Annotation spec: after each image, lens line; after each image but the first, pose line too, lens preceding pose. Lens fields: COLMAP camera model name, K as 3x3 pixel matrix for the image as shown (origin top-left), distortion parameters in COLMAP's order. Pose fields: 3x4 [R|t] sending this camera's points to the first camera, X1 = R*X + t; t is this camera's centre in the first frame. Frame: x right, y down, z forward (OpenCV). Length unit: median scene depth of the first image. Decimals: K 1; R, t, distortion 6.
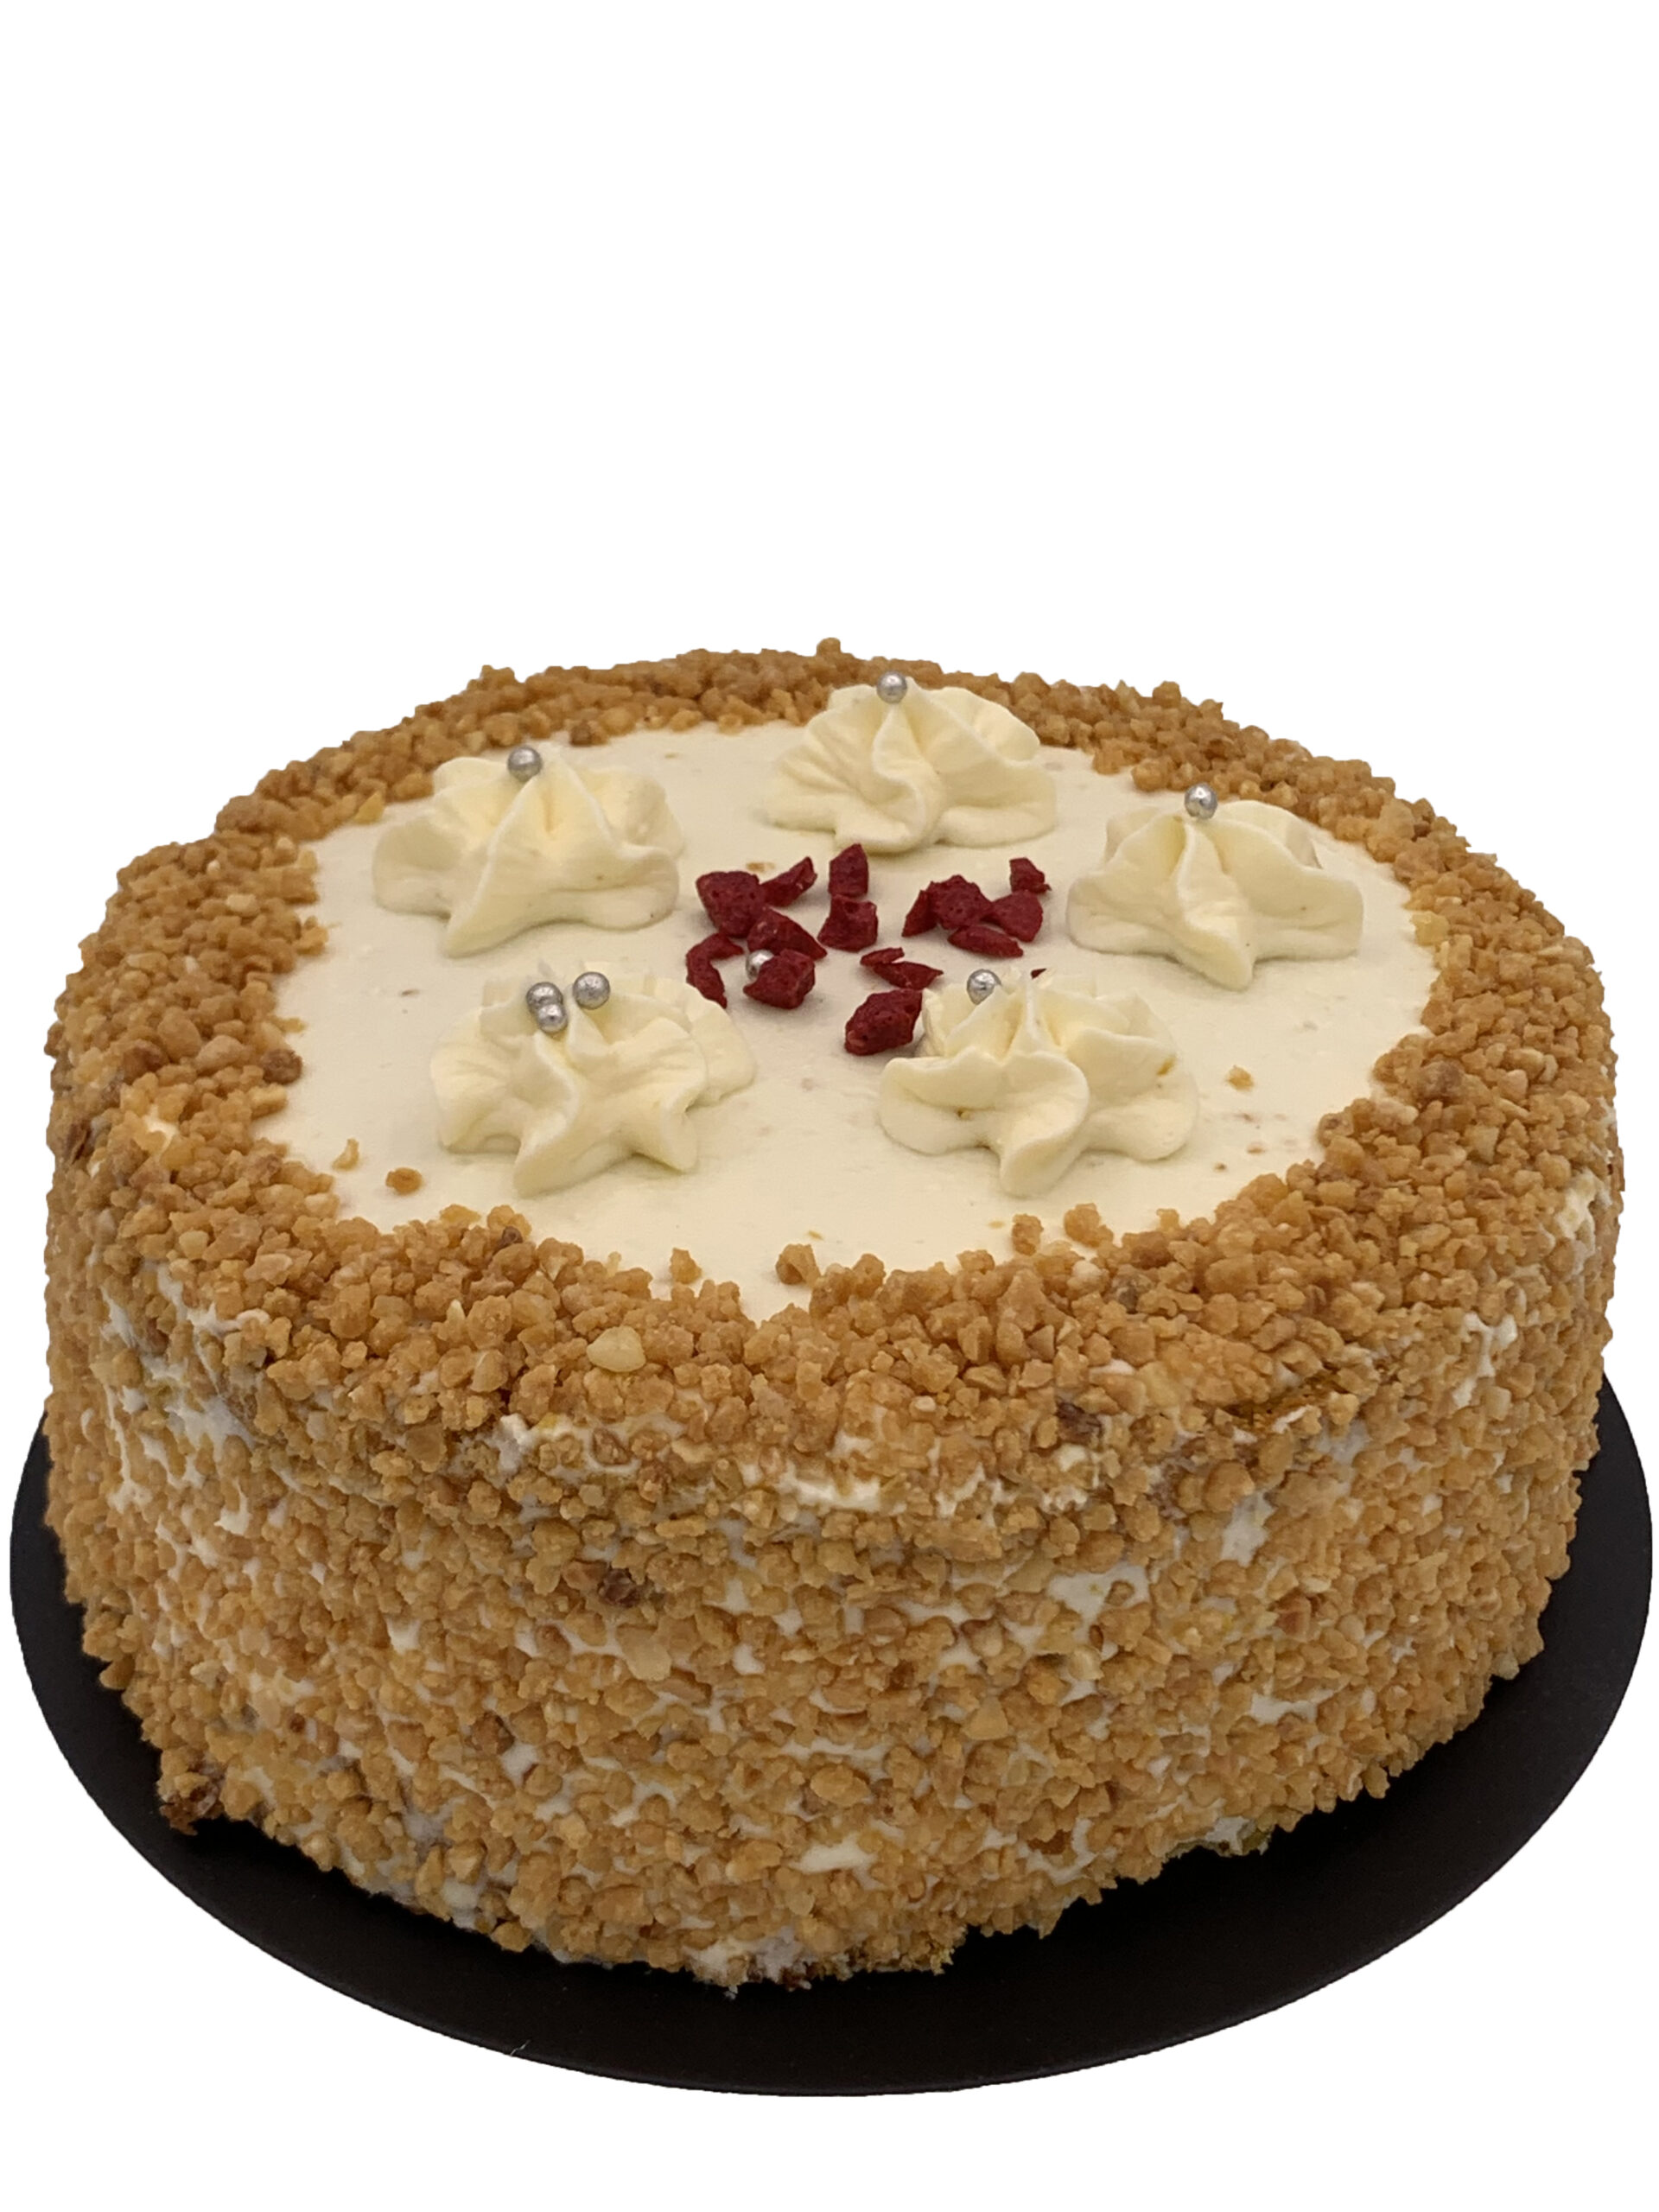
lens RADIAL K [[3434.3, 0, 829.5], [0, 3434.3, 1106.0], [0, 0, 1]] dist [0.173423, -0.620255]
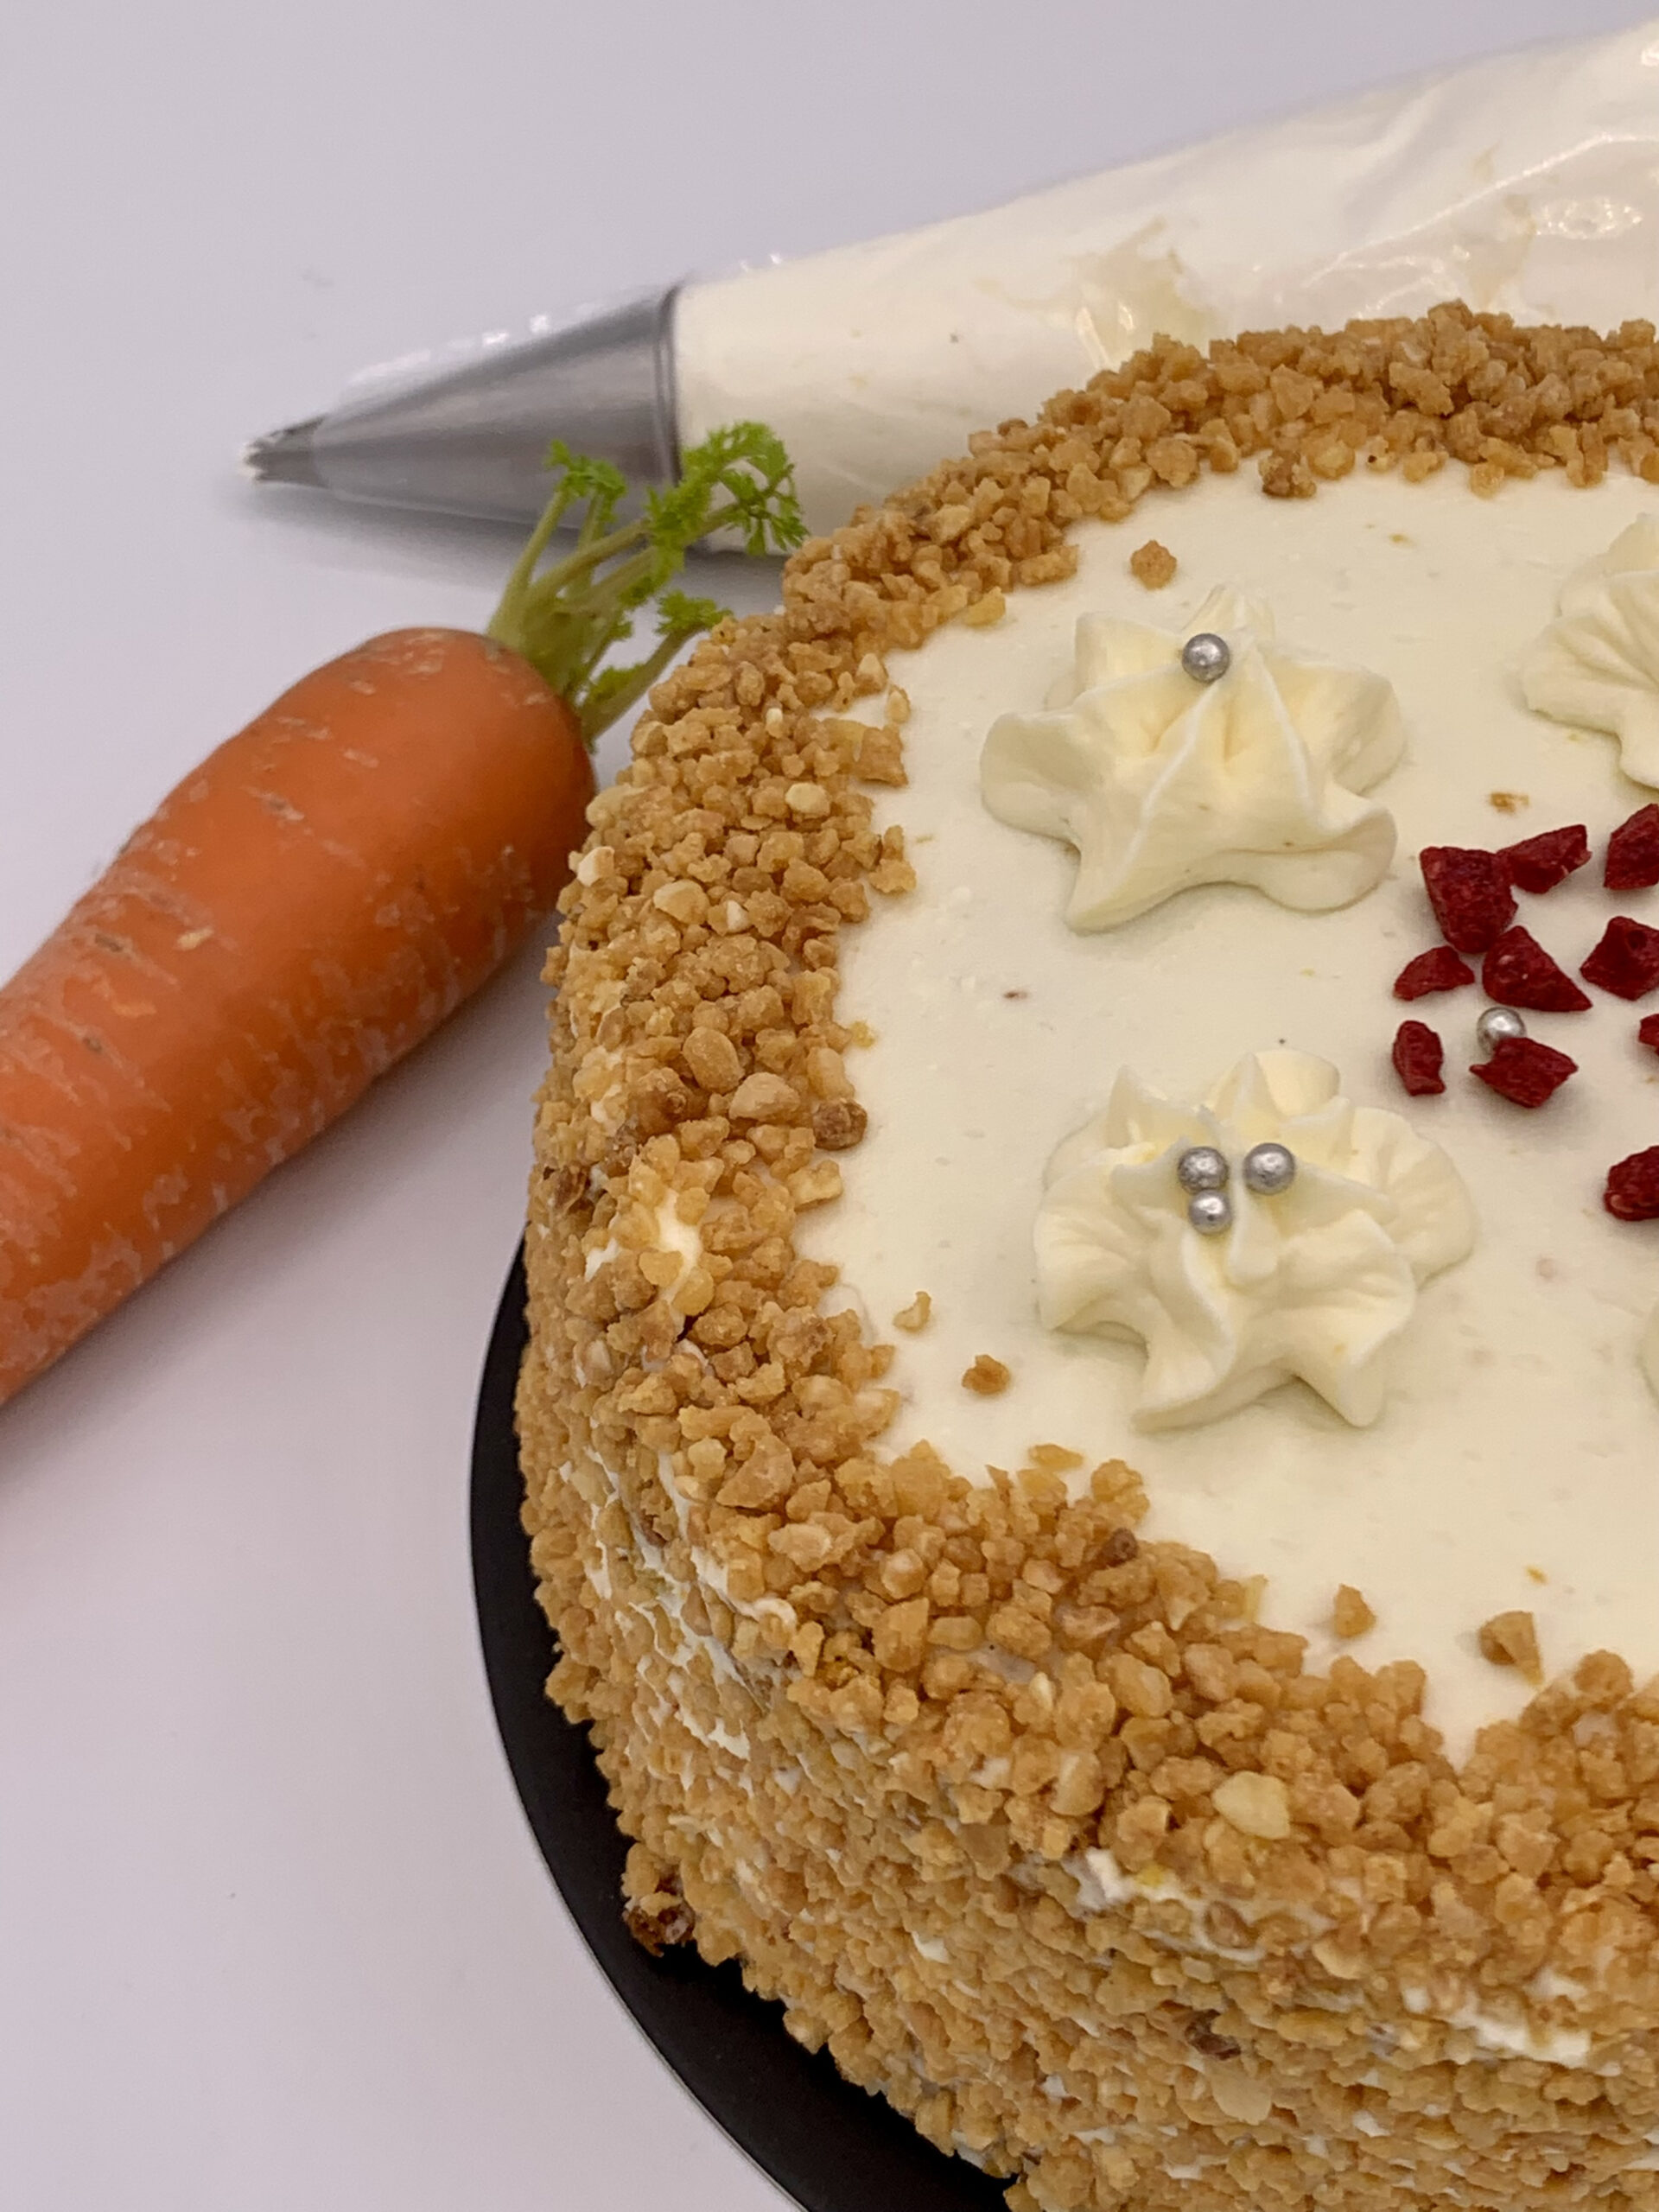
lens RADIAL K [[3434.3, 0, 829.5], [0, 3434.3, 1106.0], [0, 0, 1]] dist [0.173423, -0.620255]
pose [[0.983753, 0.135319, -0.117980, -0.079016], [-0.086277, 0.932651, 0.350312, -0.300751], [0.157438, -0.334442, 0.929173, 0.327453]]
